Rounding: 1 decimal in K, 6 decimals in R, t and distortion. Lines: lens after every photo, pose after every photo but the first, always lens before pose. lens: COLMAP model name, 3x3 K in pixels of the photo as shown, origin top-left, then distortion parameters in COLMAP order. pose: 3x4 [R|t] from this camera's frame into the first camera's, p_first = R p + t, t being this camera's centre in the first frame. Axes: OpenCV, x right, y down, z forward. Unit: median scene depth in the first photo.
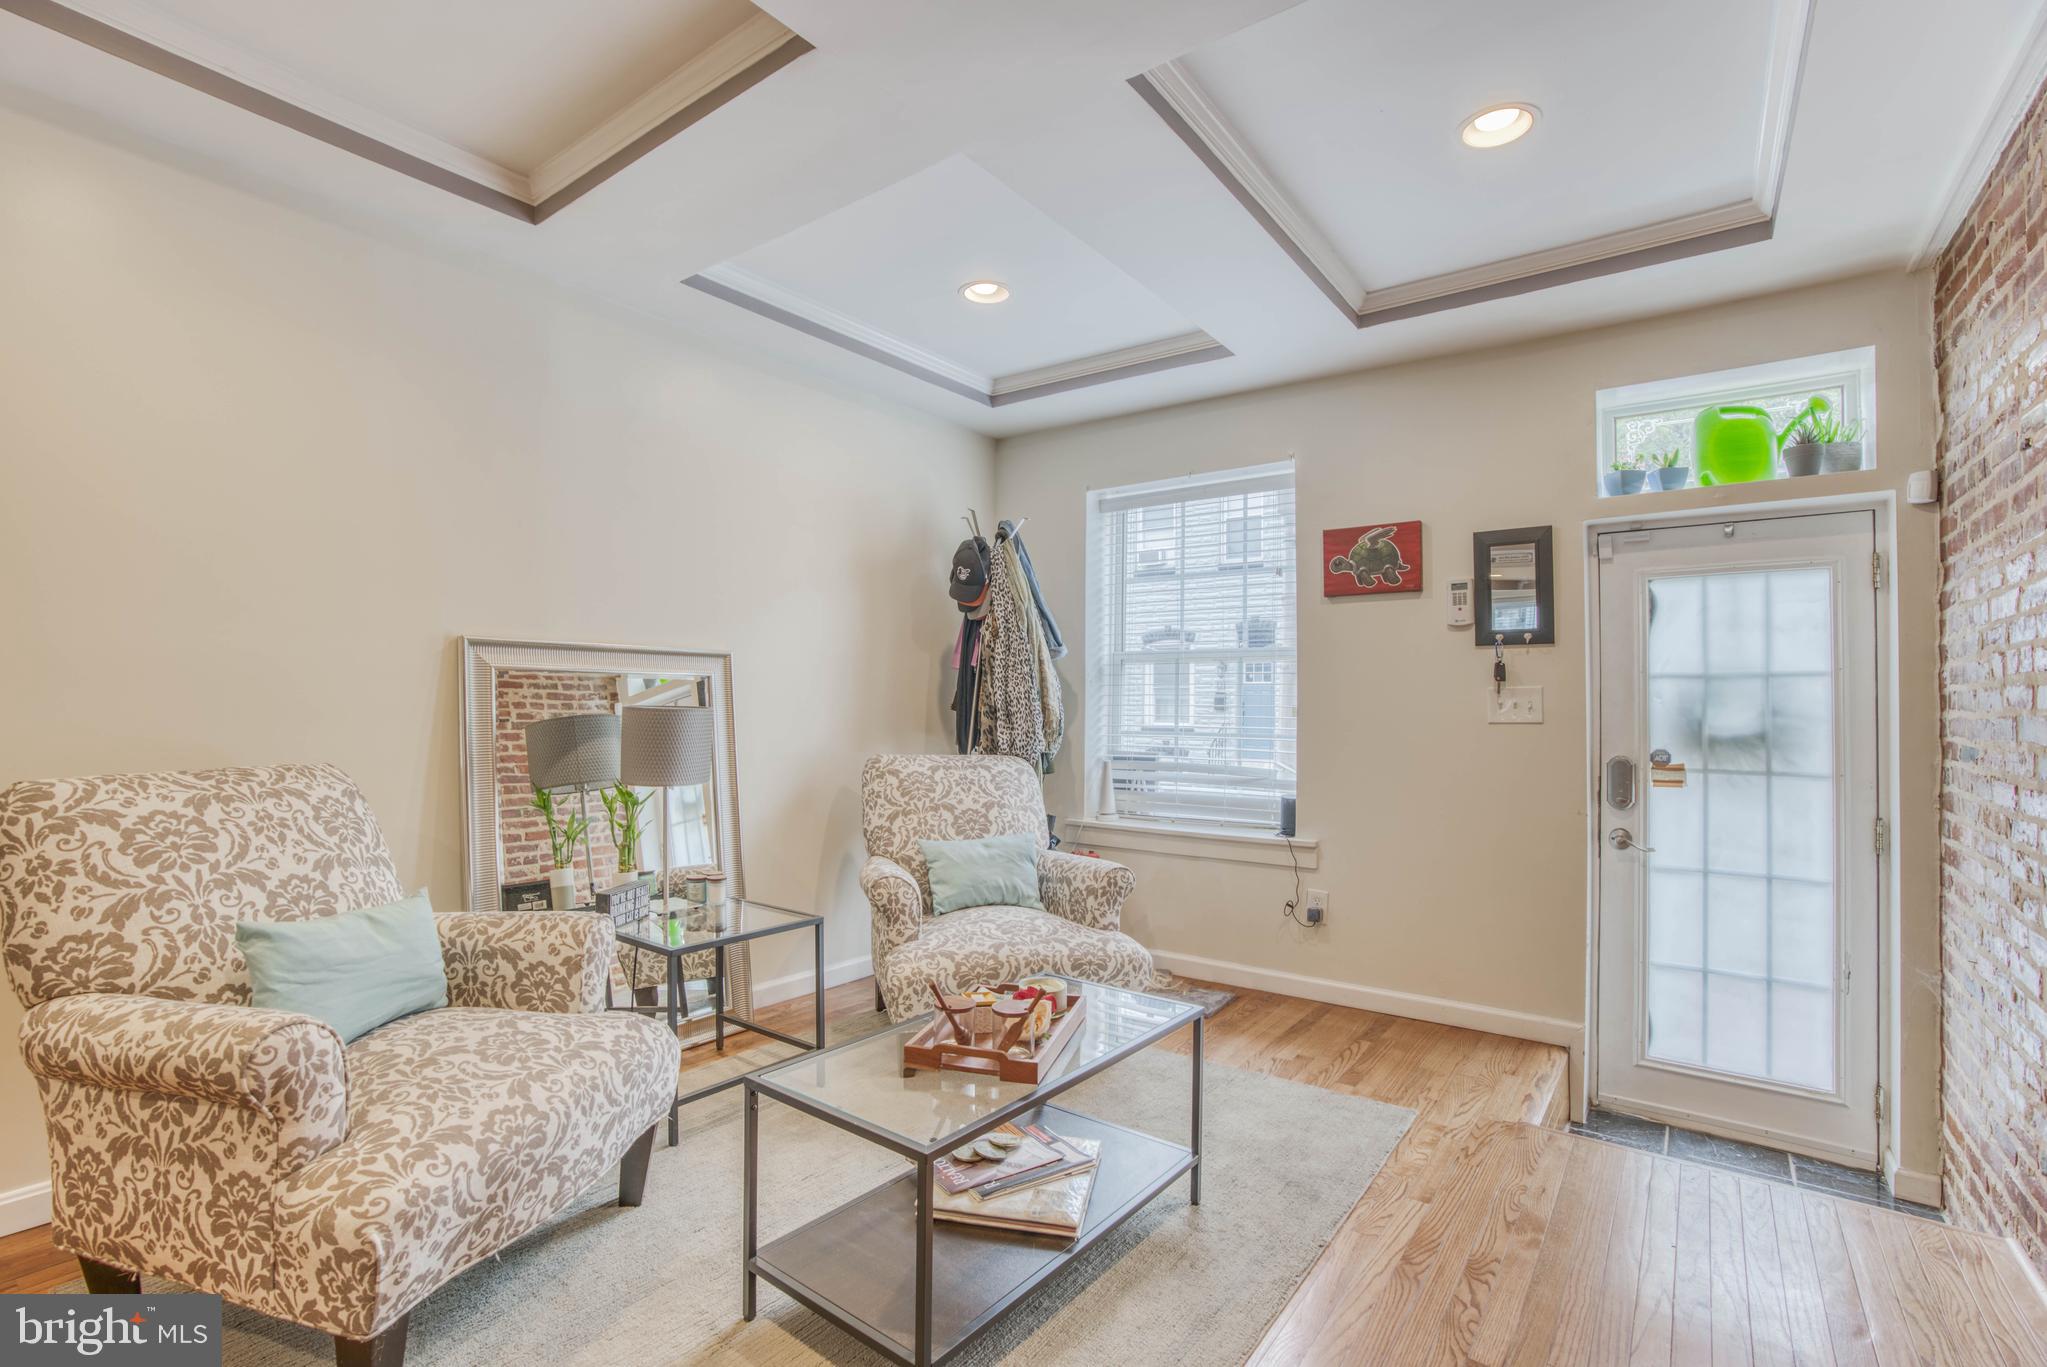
lens RADIAL K [[938.0, 0, 1013.7], [0, 938.0, 690.9], [0, 0, 1]] dist [-0.056296, 0.019574]
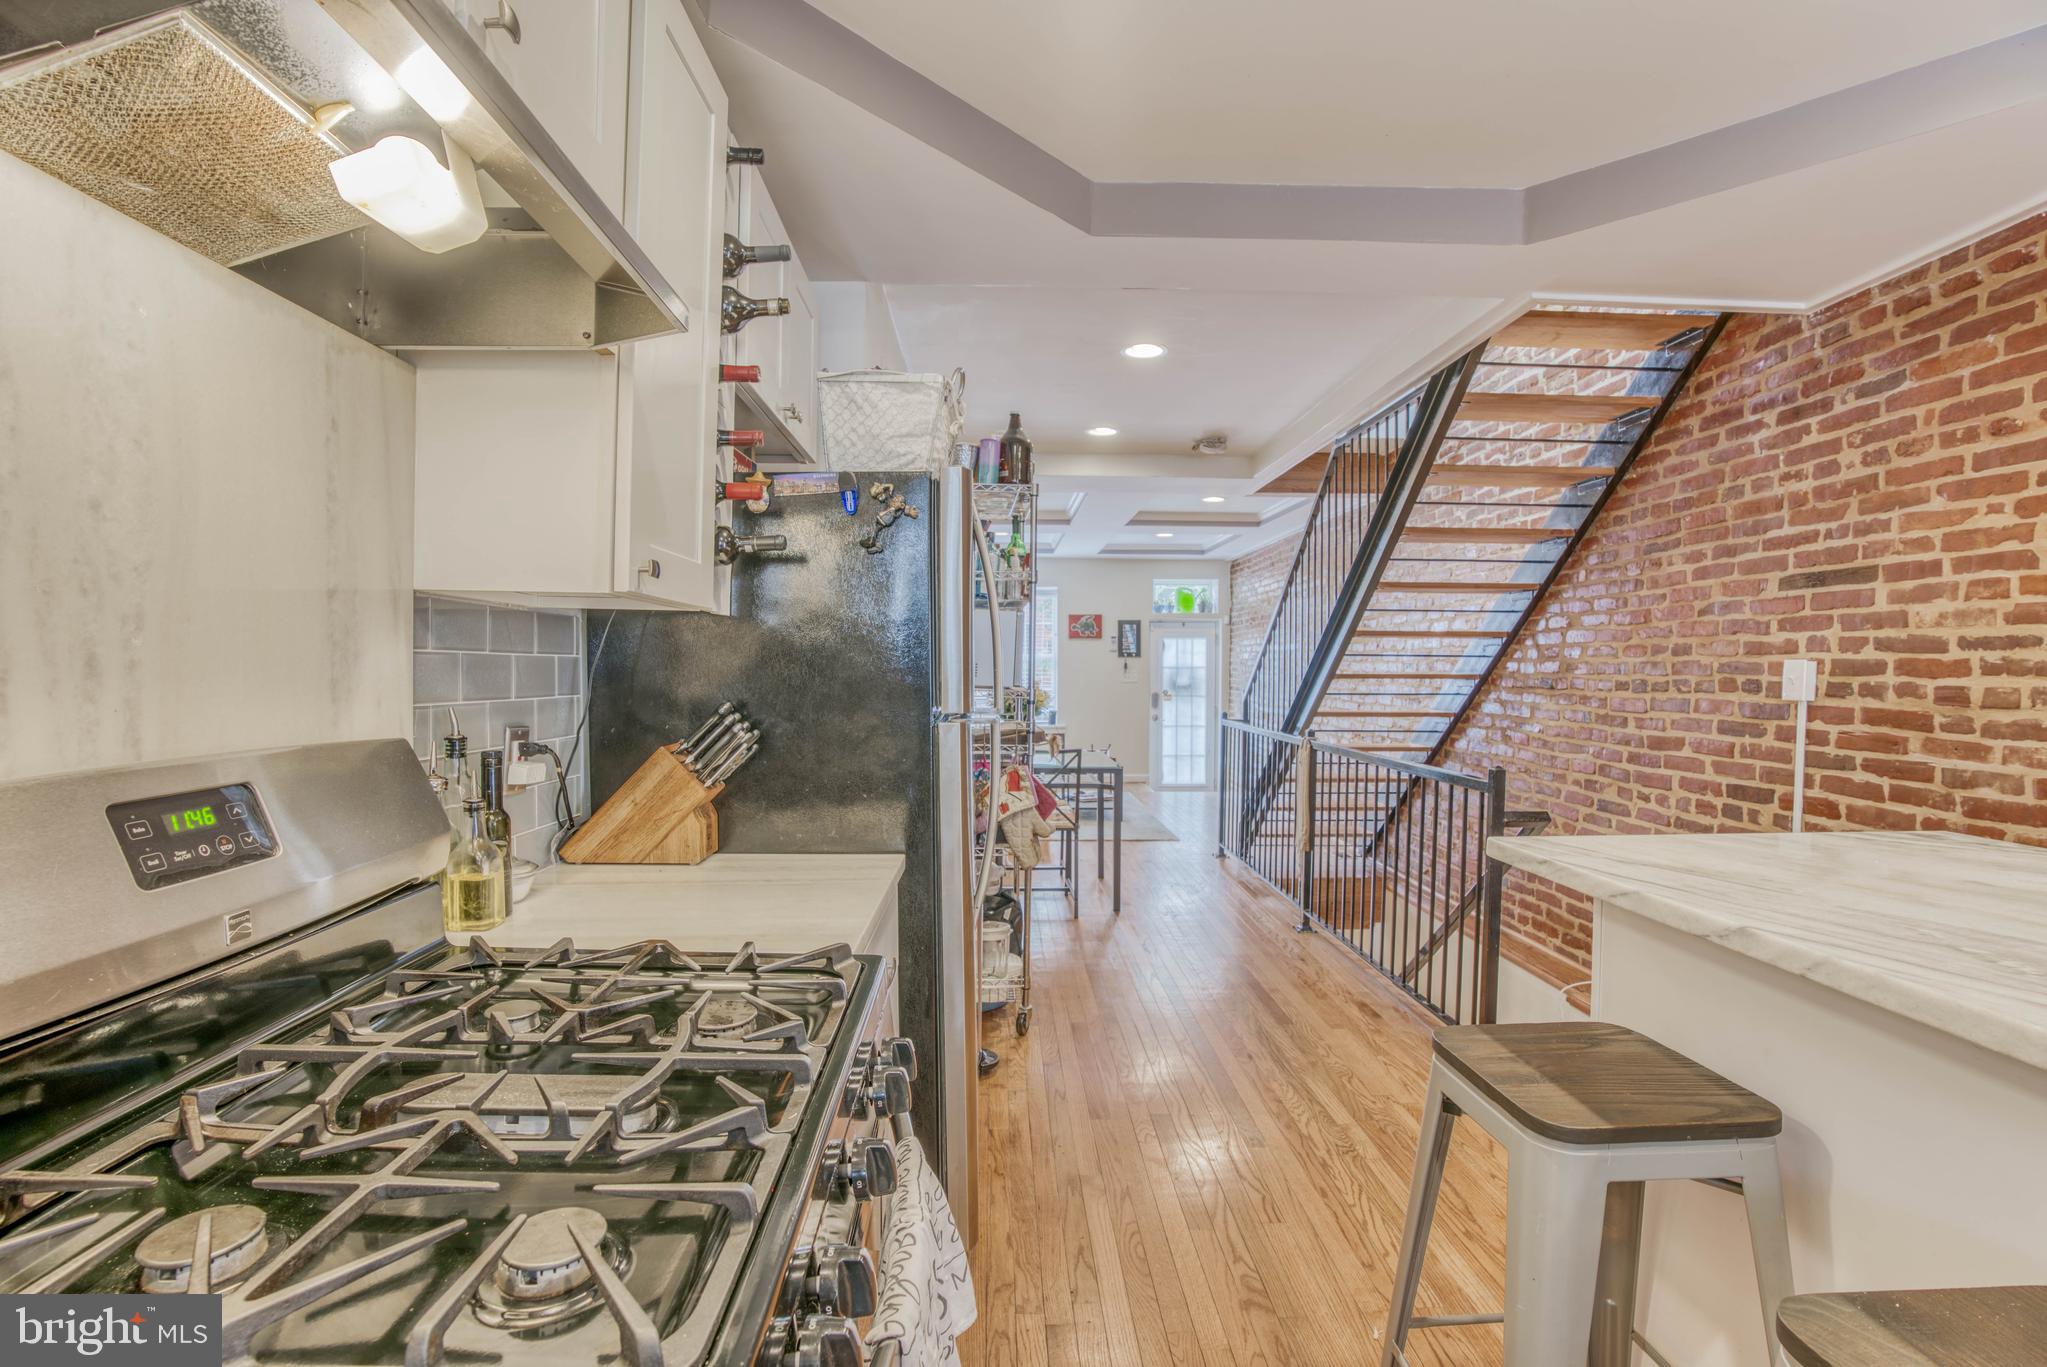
lens RADIAL K [[938.0, 0, 1010.1], [0, 938.0, 682.0], [0, 0, 1]] dist [-0.056296, 0.019574]
pose [[0.788029, -0.019425, 0.615331, -1.904413], [-0.006168, 0.999203, 0.039443, -0.098370], [-0.615607, -0.034877, 0.787281, -1.376762]]
